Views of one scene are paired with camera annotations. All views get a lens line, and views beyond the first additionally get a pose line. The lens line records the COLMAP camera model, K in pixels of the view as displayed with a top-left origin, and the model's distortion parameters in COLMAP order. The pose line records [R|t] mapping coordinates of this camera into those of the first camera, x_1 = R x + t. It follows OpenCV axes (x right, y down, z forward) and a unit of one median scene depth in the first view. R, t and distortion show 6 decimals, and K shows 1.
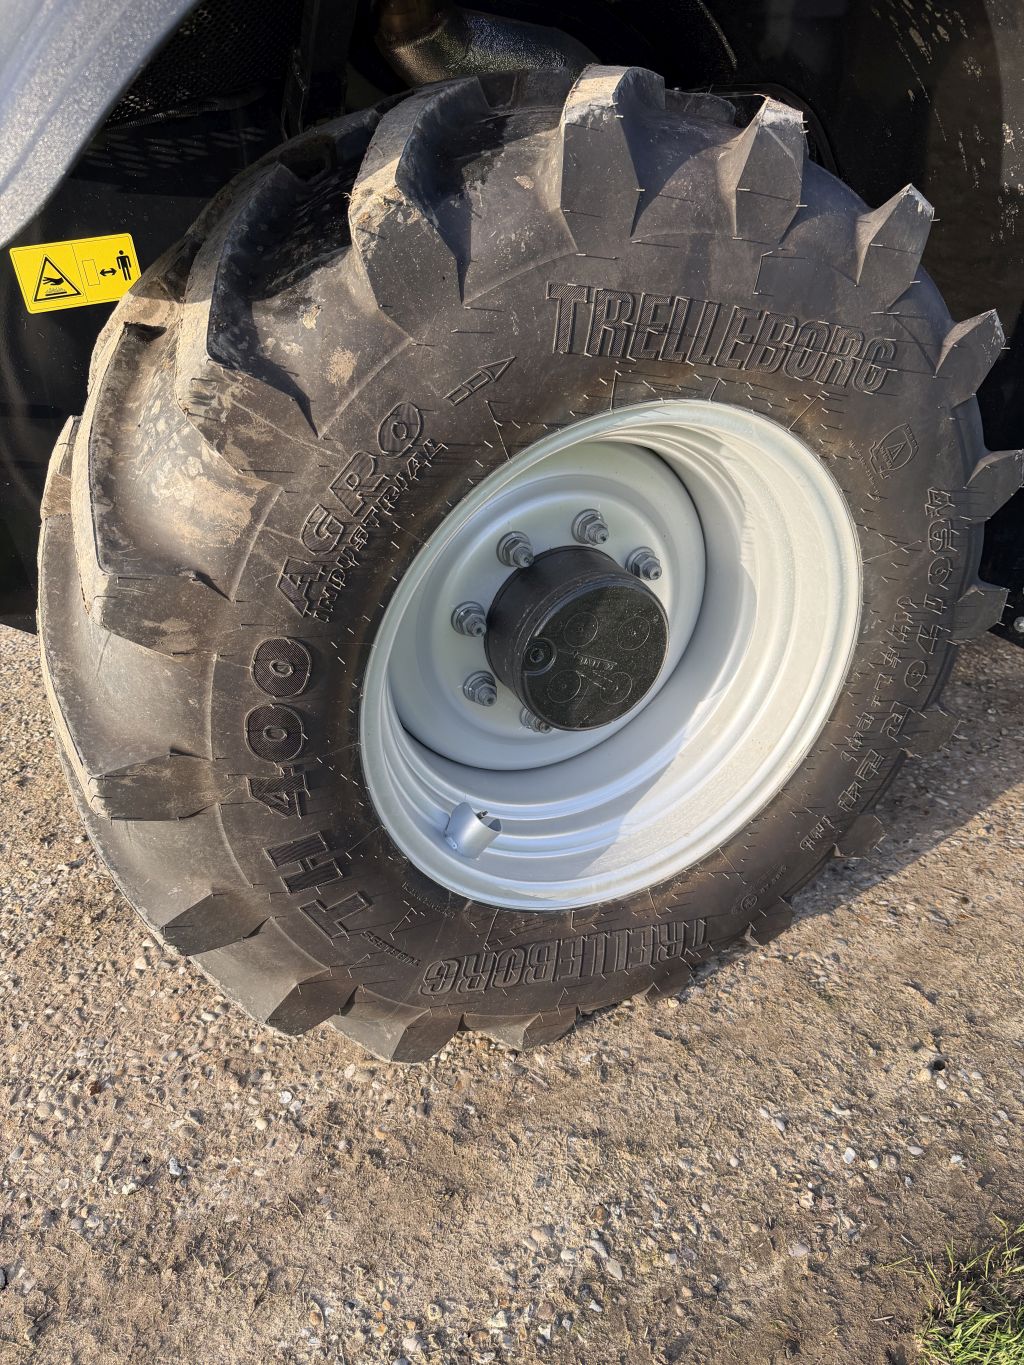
lens RADIAL K [[940.1, 0, 511.5], [0, 940.1, 681.3], [0, 0, 1]] dist [0.053077, -0.075677]
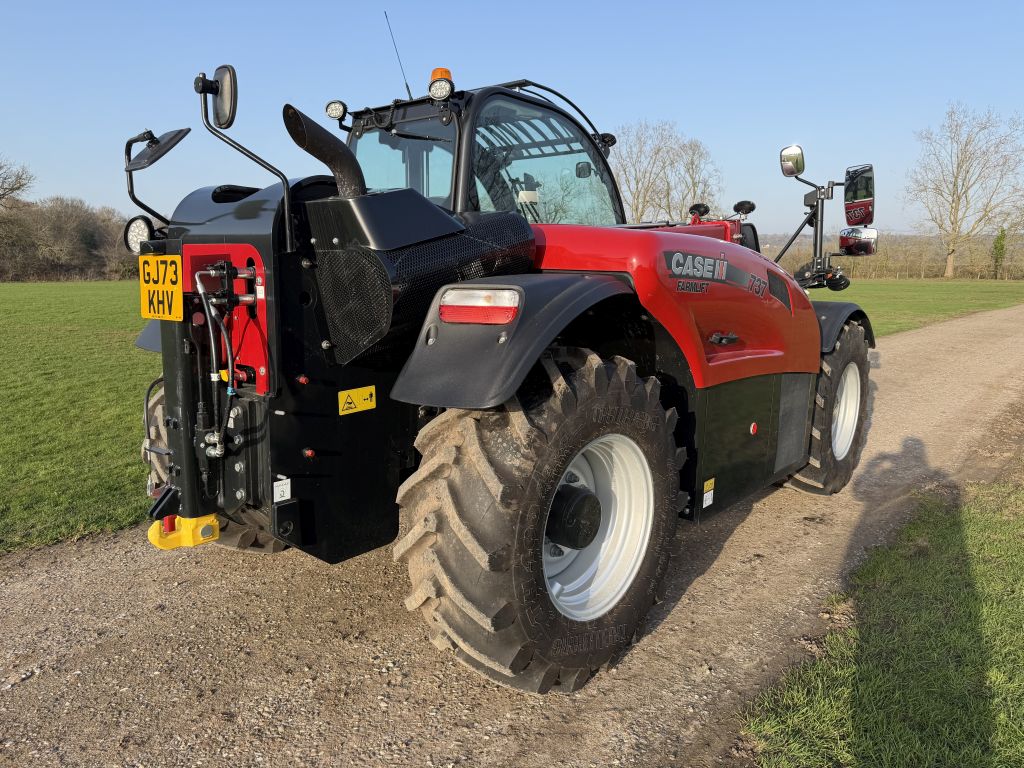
lens RADIAL K [[705.3, 0, 506.8], [0, 705.3, 383.1], [0, 0, 1]] dist [0.053077, -0.075677]
pose [[0.918127, -0.008106, 0.396203, -0.996517], [0.159640, 0.922644, -0.351061, 0.311754], [-0.362708, 0.385568, 0.848398, -0.930930]]
